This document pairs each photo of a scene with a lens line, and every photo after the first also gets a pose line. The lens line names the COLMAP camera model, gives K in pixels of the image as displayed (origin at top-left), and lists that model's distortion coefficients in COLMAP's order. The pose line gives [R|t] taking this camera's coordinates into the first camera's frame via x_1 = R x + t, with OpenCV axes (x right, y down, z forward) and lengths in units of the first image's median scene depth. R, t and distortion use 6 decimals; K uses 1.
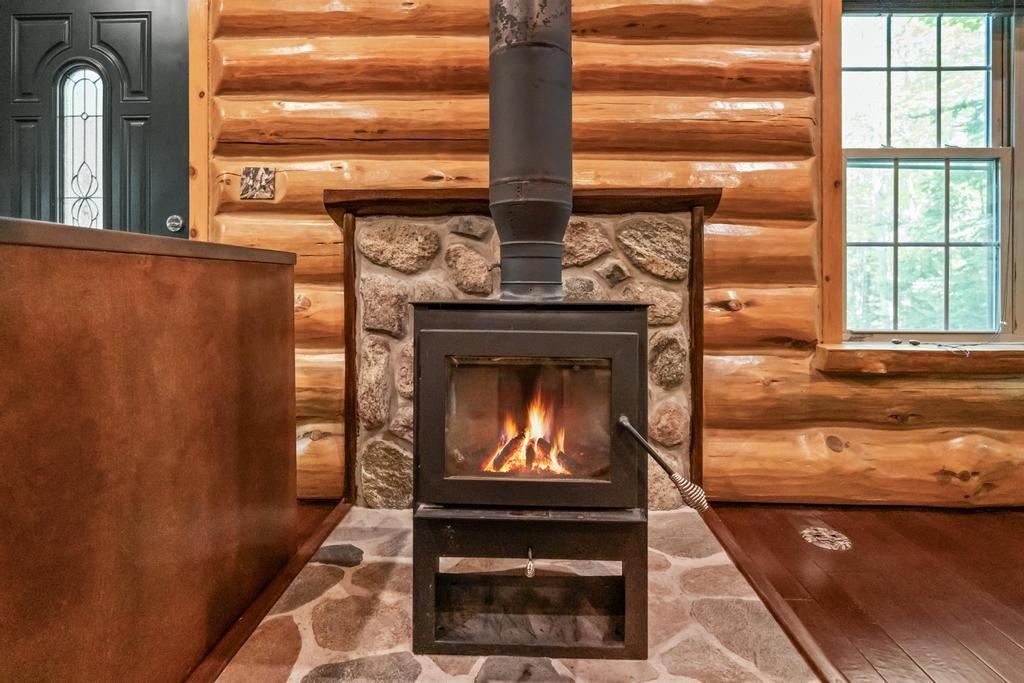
lens RADIAL K [[544.3, 0, 514.6], [0, 544.3, 286.5], [0, 0, 1]] dist [-0.001178, -0.000842]
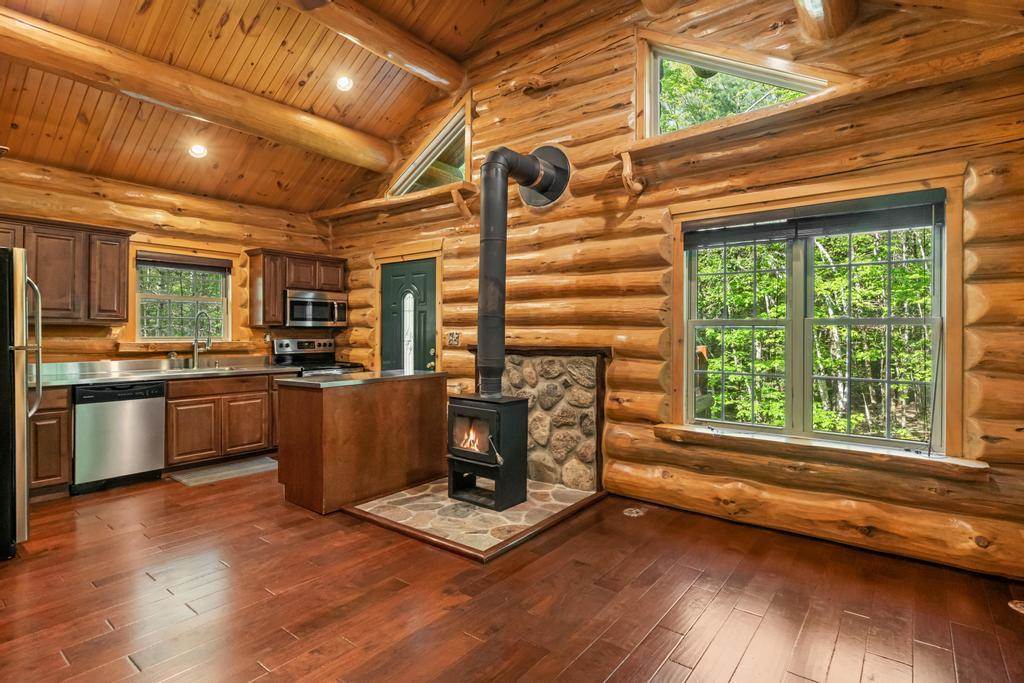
lens RADIAL K [[513.9, 0, 512.0], [0, 513.9, 336.7], [0, 0, 1]] dist [-0.003249, 0.000205]
pose [[0.810245, 0.008256, -0.586034, 1.250044], [-0.005214, 0.999963, 0.006879, -0.228053], [0.586068, -0.002518, 0.810258, -0.859546]]
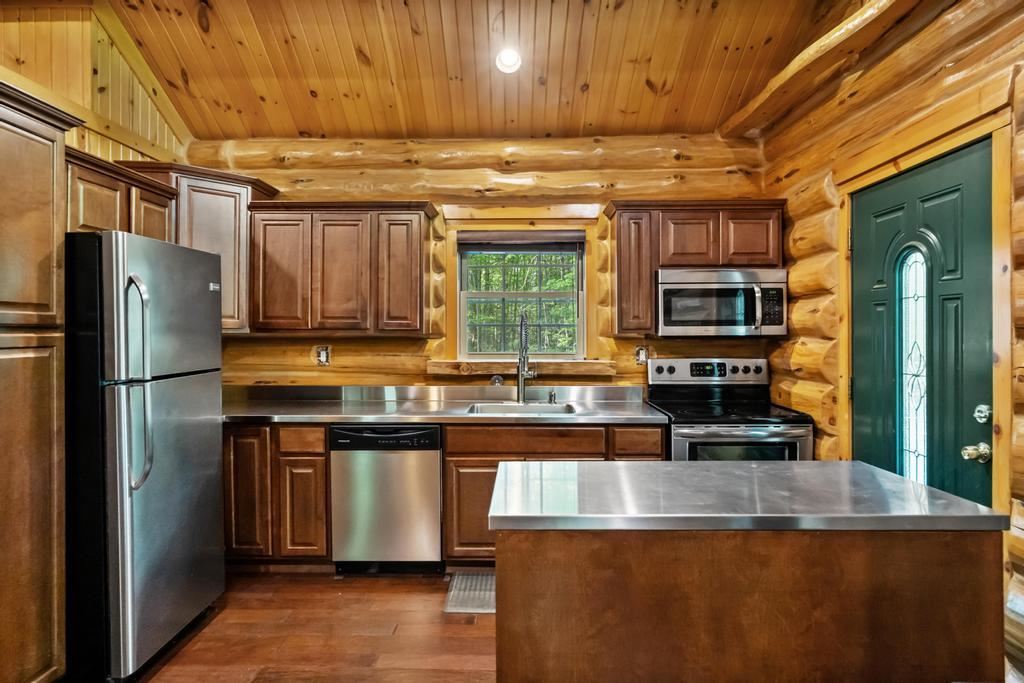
lens RADIAL K [[587.6, 0, 512.0], [0, 587.6, 329.5], [0, 0, 1]] dist [-0.004466, 0.001663]
pose [[0.010320, -0.001808, -0.999945, 0.368321], [-0.001233, 0.999998, -0.001821, -0.276229], [0.999946, 0.001251, 0.010317, 0.233890]]
